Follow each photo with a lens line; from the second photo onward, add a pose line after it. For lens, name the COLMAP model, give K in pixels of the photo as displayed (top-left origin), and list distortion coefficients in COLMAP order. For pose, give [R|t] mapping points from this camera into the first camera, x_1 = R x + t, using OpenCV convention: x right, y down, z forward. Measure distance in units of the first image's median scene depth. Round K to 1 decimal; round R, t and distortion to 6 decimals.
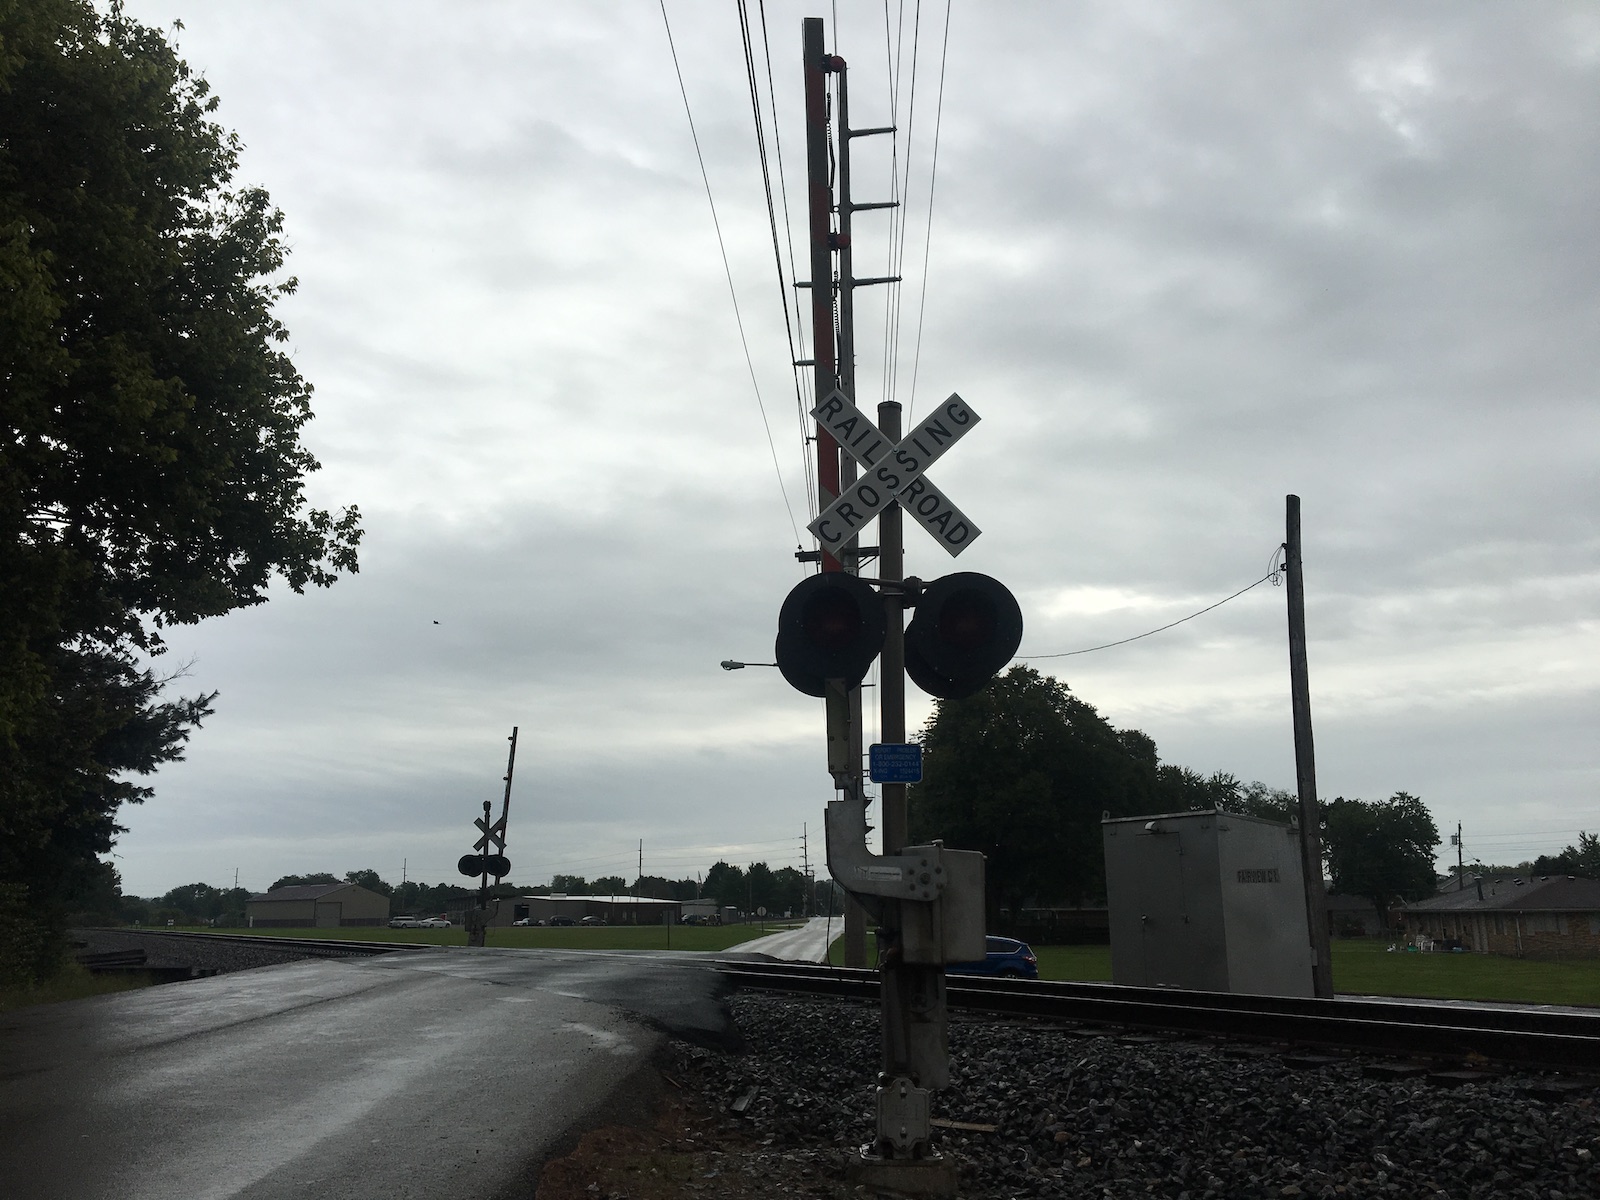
lens RADIAL K [[1355.3, 0, 794.2], [0, 1355.3, 599.3], [0, 0, 1]] dist [0.096599, -0.145765]
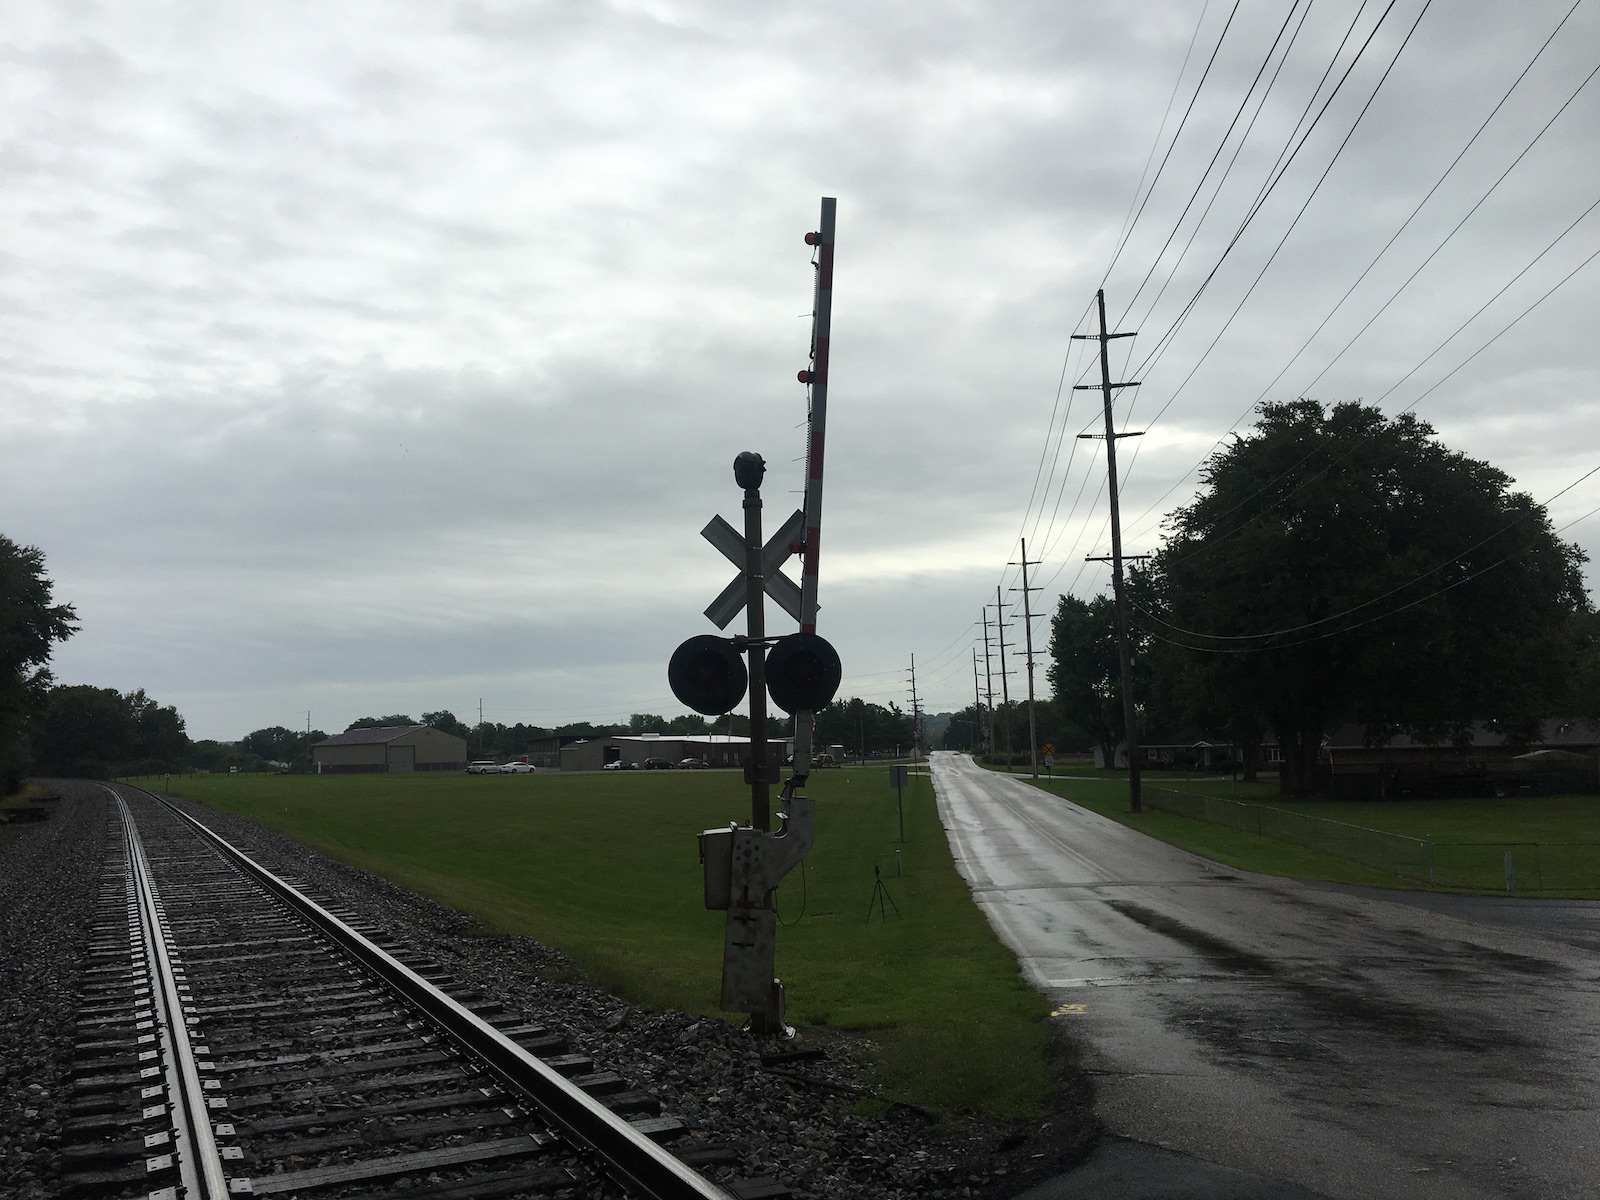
lens RADIAL K [[1362.8, 0, 791.1], [0, 1362.8, 615.1], [0, 0, 1]] dist [0.144773, -0.228977]
pose [[0.998597, -0.019198, -0.049340, -0.397963], [0.025405, 0.991395, 0.128419, 0.284244], [0.046450, -0.129492, 0.990492, 1.400537]]
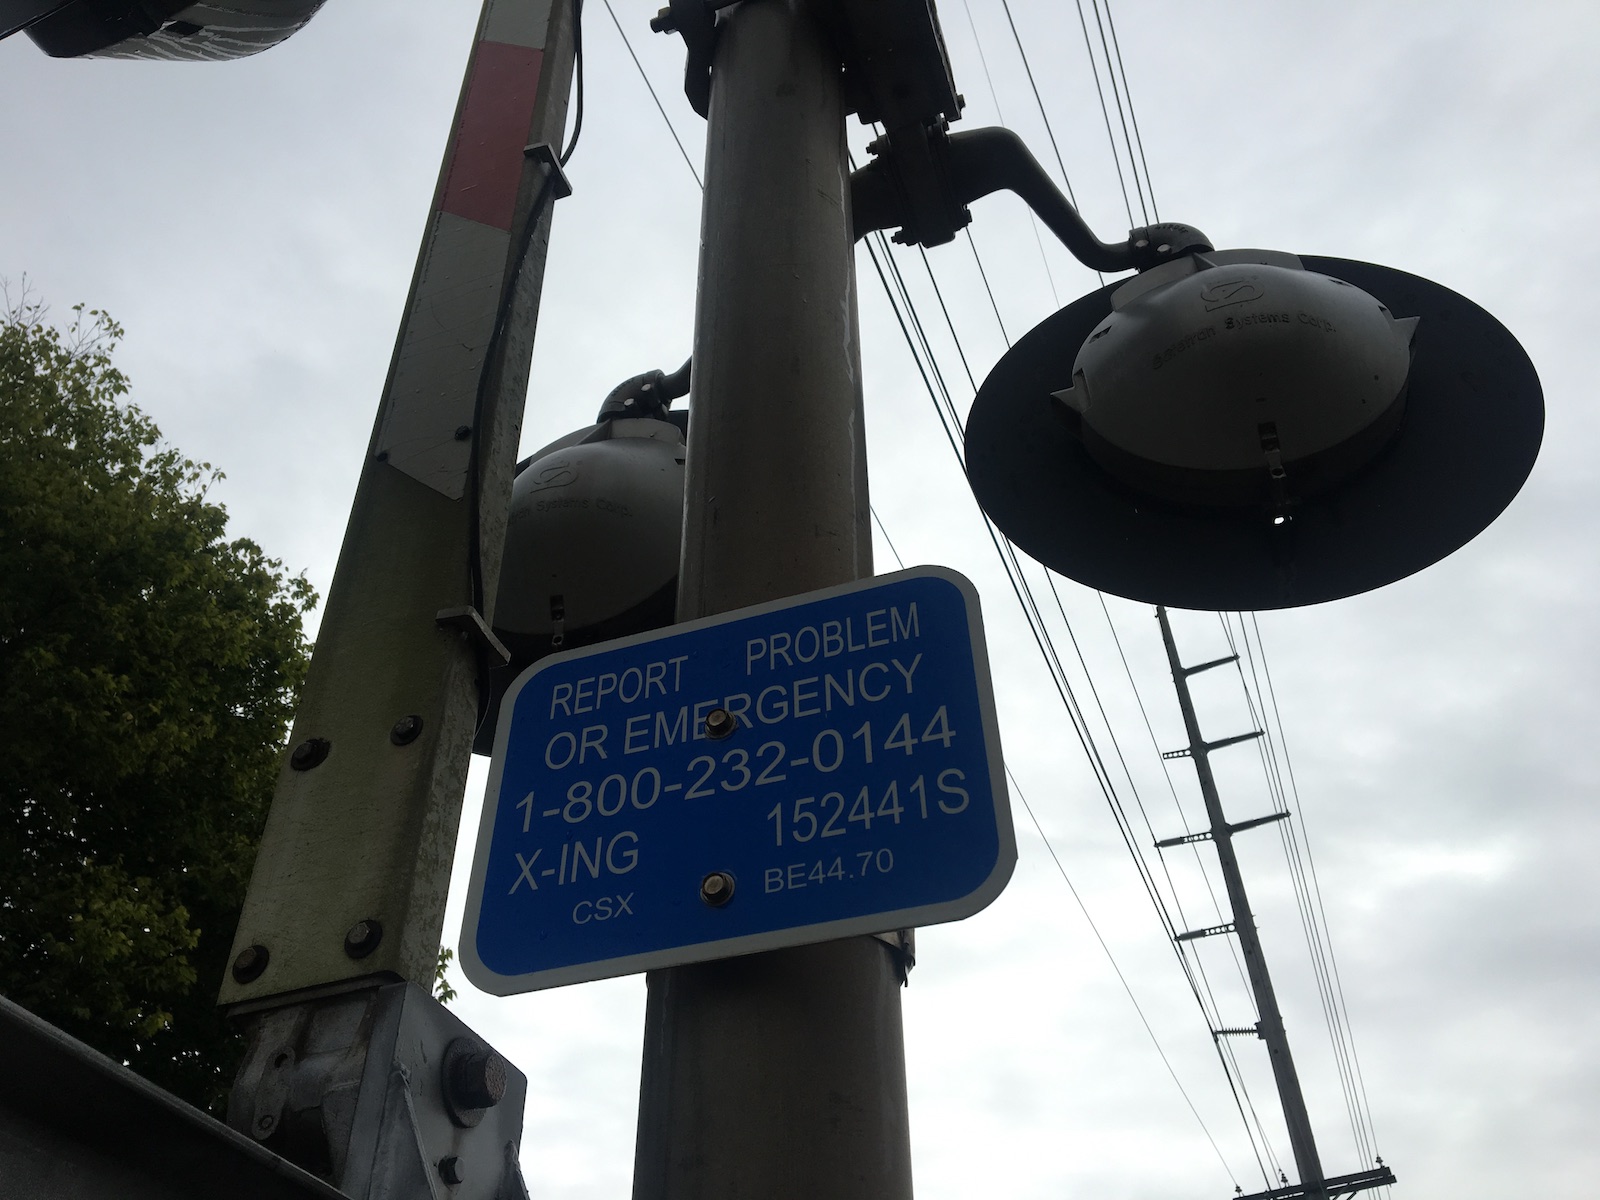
lens RADIAL K [[1355.3, 0, 794.2], [0, 1355.3, 599.3], [0, 0, 1]] dist [0.096599, -0.145765]
pose [[0.946301, -0.221899, -0.235105, 0.039208], [0.079695, 0.864912, -0.495556, 0.059366], [0.313308, 0.450208, 0.836152, 0.340434]]
